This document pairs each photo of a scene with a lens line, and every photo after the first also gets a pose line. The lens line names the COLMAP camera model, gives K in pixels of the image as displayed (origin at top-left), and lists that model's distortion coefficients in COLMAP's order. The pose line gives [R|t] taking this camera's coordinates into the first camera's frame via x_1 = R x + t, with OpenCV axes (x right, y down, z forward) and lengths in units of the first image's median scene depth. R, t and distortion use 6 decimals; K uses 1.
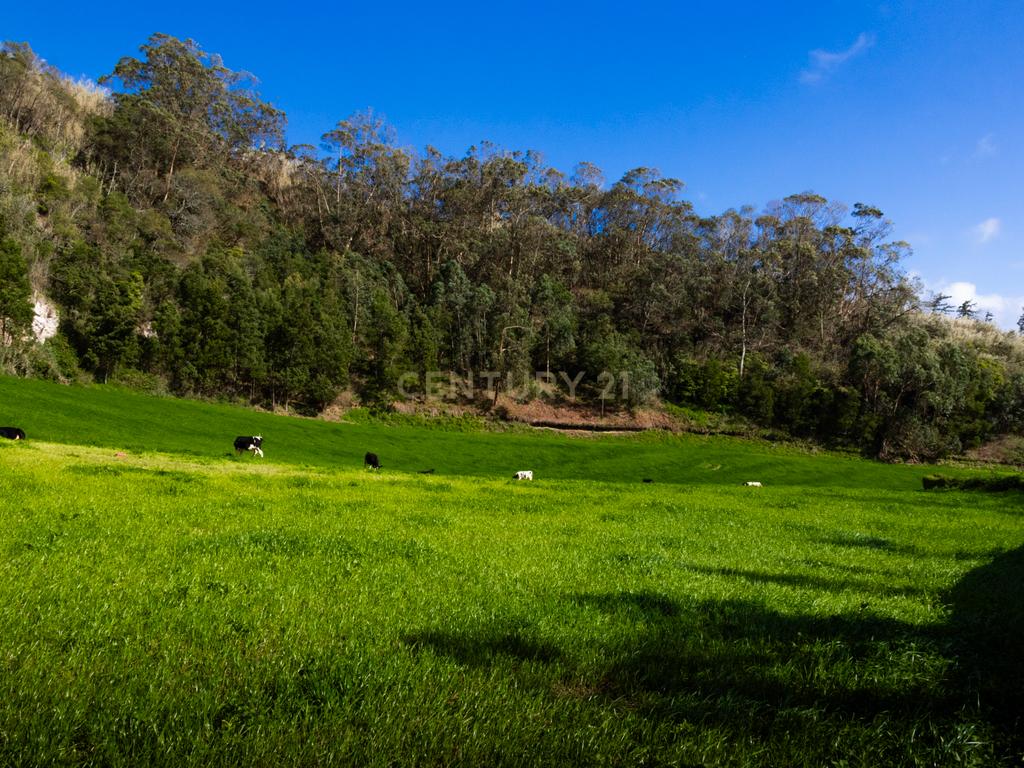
lens RADIAL K [[955.4, 0, 511.6], [0, 955.4, 392.7], [0, 0, 1]] dist [0.021066, 0.000000]
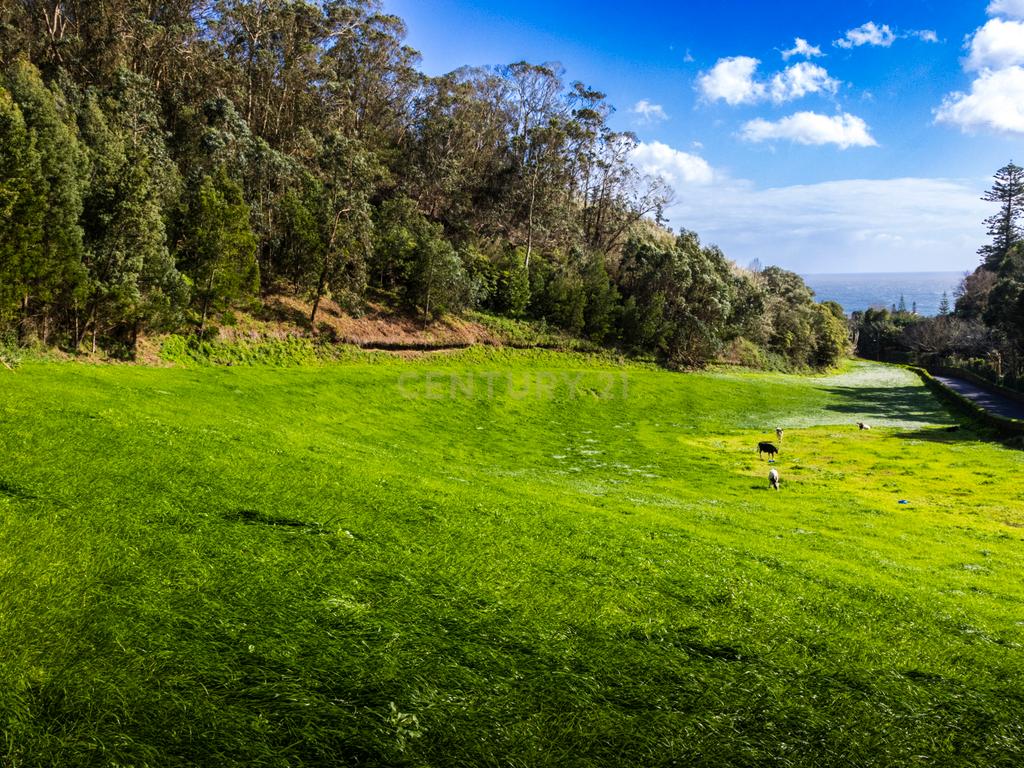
lens RADIAL K [[955.4, 0, 525.0], [0, 955.4, 355.6], [0, 0, 1]] dist [0.021066, 0.000000]
pose [[0.771089, -0.042165, 0.635330, -0.383649], [-0.032181, 0.993949, 0.105024, -0.044284], [-0.635914, -0.101429, 0.765066, 0.416183]]
